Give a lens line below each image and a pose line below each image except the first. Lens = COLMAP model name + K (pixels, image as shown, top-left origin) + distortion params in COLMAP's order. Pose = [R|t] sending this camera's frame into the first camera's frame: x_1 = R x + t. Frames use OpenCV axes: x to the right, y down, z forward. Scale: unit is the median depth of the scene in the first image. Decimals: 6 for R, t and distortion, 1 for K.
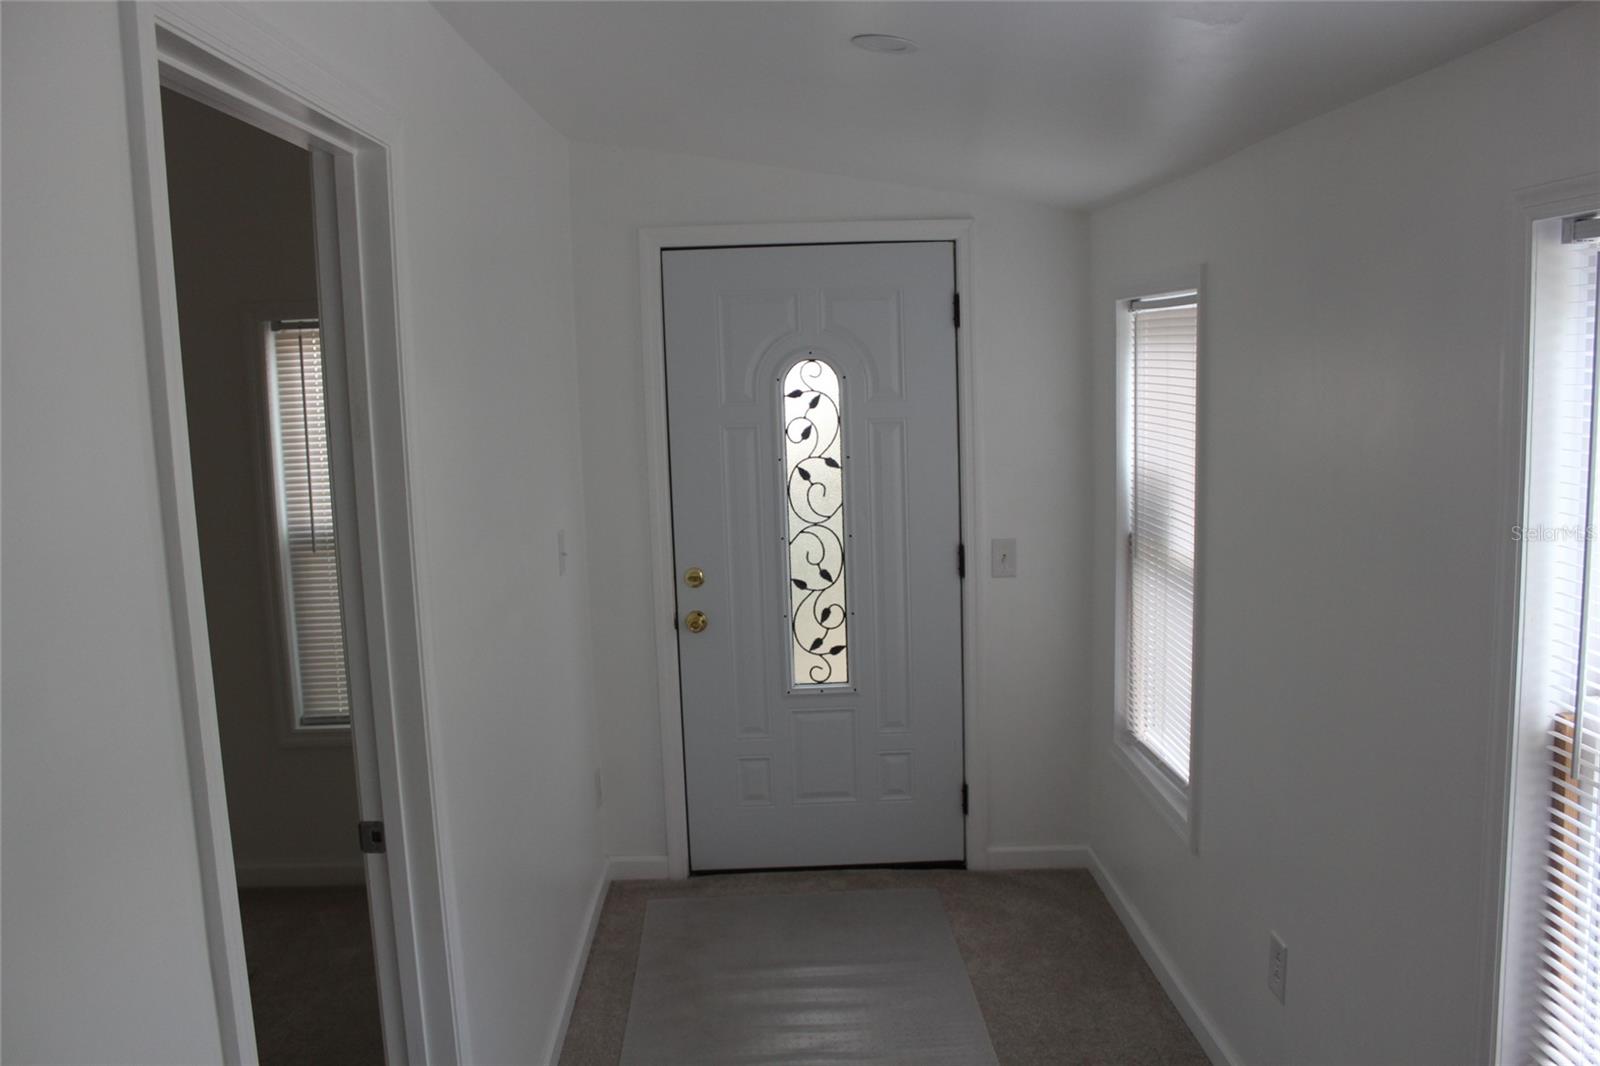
lens RADIAL K [[1325.6, 0, 801.9], [0, 1325.6, 533.5], [0, 0, 1]] dist [-0.094123, 0.033365]
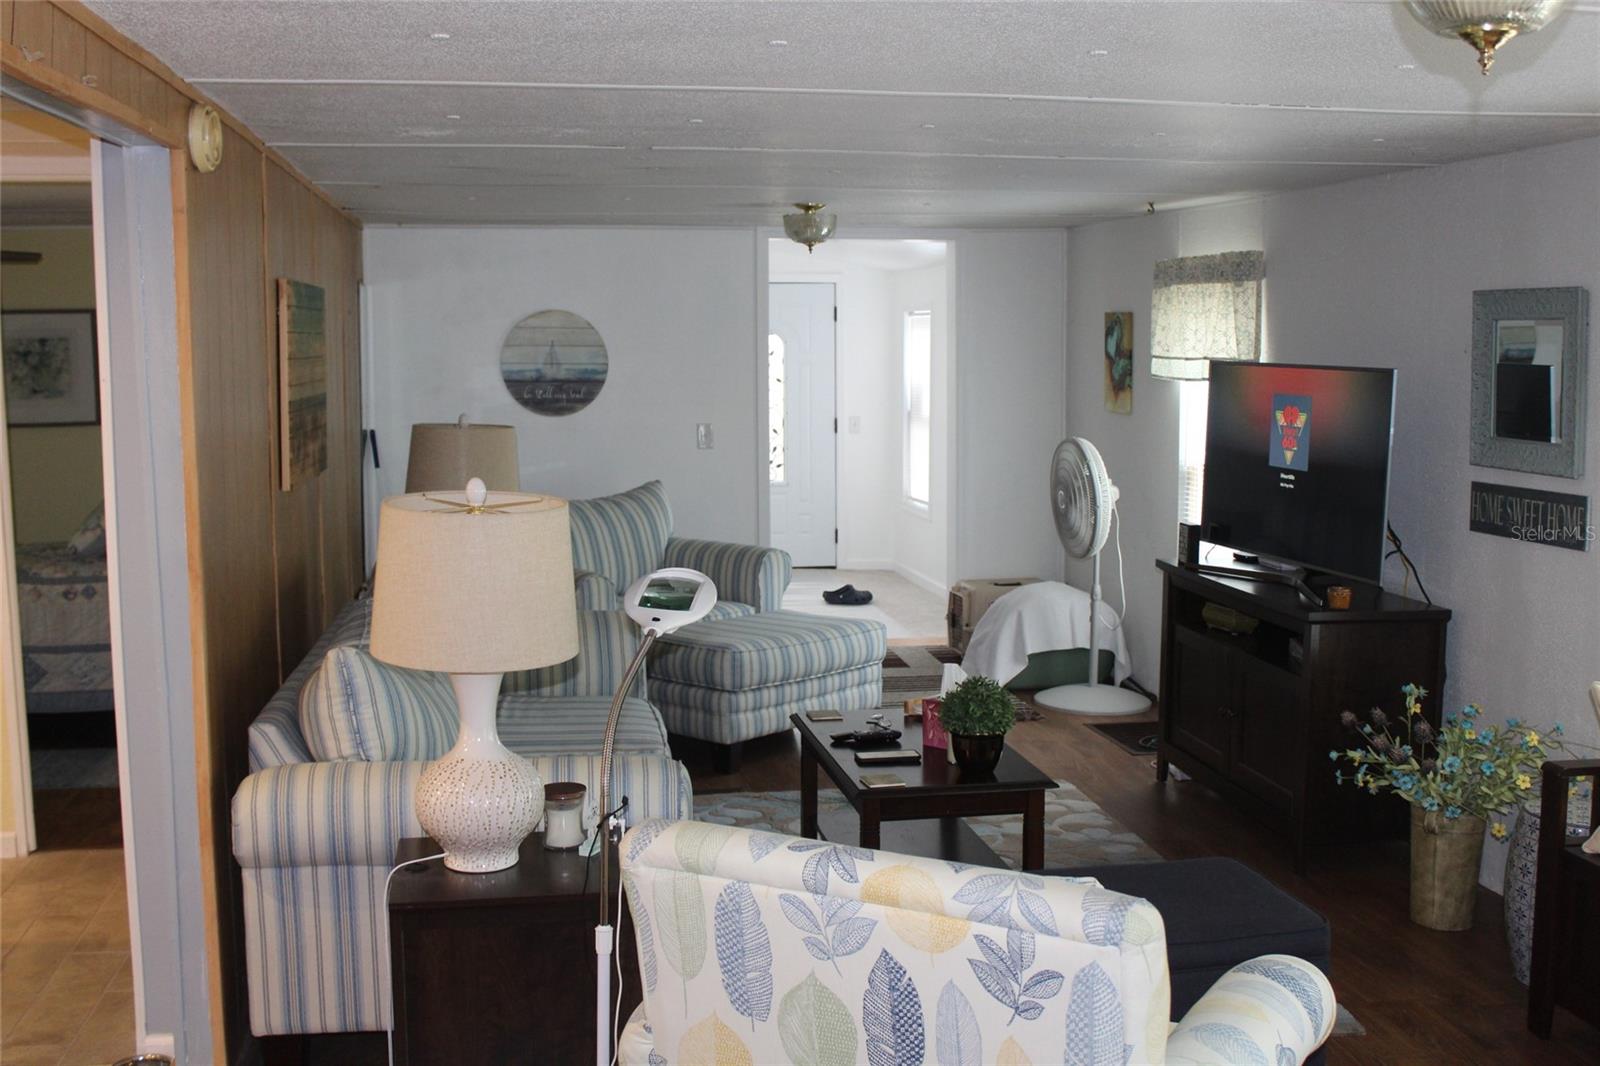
lens RADIAL K [[1763.7, 0, 799.0], [0, 1763.7, 534.9], [0, 0, 1]] dist [-0.052701, 0.000000]
pose [[0.994584, 0.012691, 0.103157, -0.248271], [-0.010793, 0.999762, -0.018945, 0.264015], [-0.103373, 0.017729, 0.994485, -1.964872]]
